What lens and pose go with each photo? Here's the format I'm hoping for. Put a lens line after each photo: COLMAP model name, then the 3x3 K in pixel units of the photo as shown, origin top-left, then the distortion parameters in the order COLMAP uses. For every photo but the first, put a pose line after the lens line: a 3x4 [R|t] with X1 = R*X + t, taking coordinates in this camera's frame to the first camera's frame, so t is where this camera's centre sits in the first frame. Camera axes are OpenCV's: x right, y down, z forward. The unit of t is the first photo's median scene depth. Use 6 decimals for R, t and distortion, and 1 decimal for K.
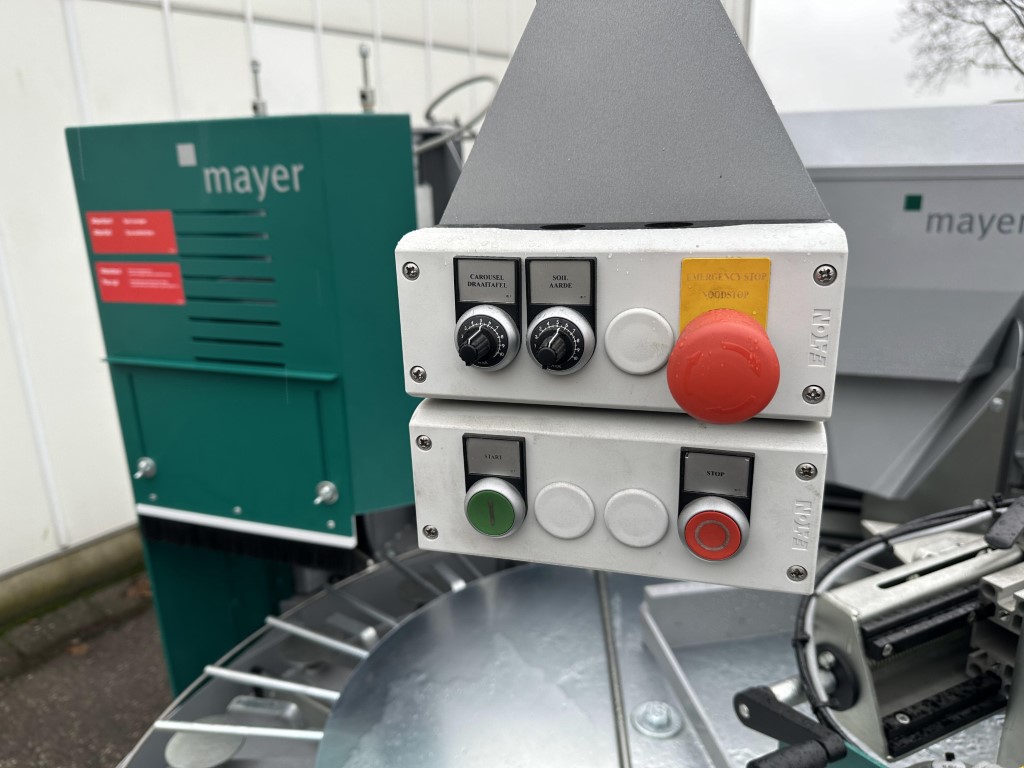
lens RADIAL K [[718.3, 0, 512.0], [0, 718.3, 384.0], [0, 0, 1]] dist [0.001923, -0.000281]
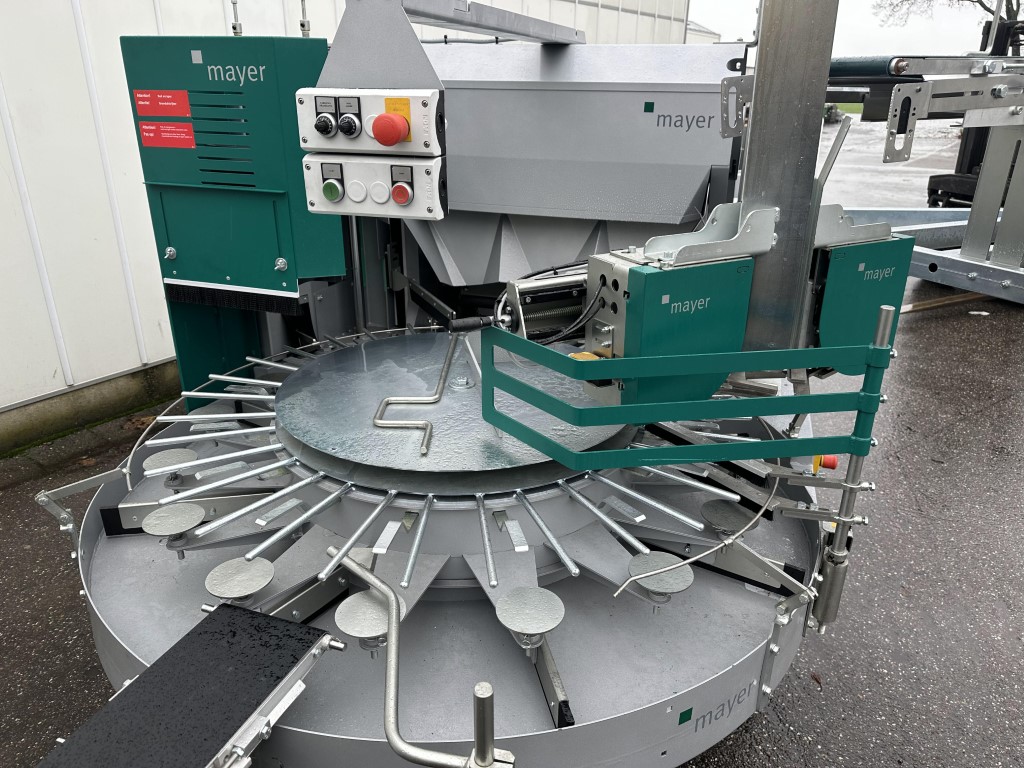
lens RADIAL K [[715.5, 0, 511.9], [0, 715.5, 367.6], [0, 0, 1]] dist [0.031557, -0.001106]
pose [[0.998990, 0.022068, 0.039129, 0.245426], [-0.025054, 0.996672, 0.077564, 0.264050], [-0.037287, -0.078466, 0.996219, -0.797811]]
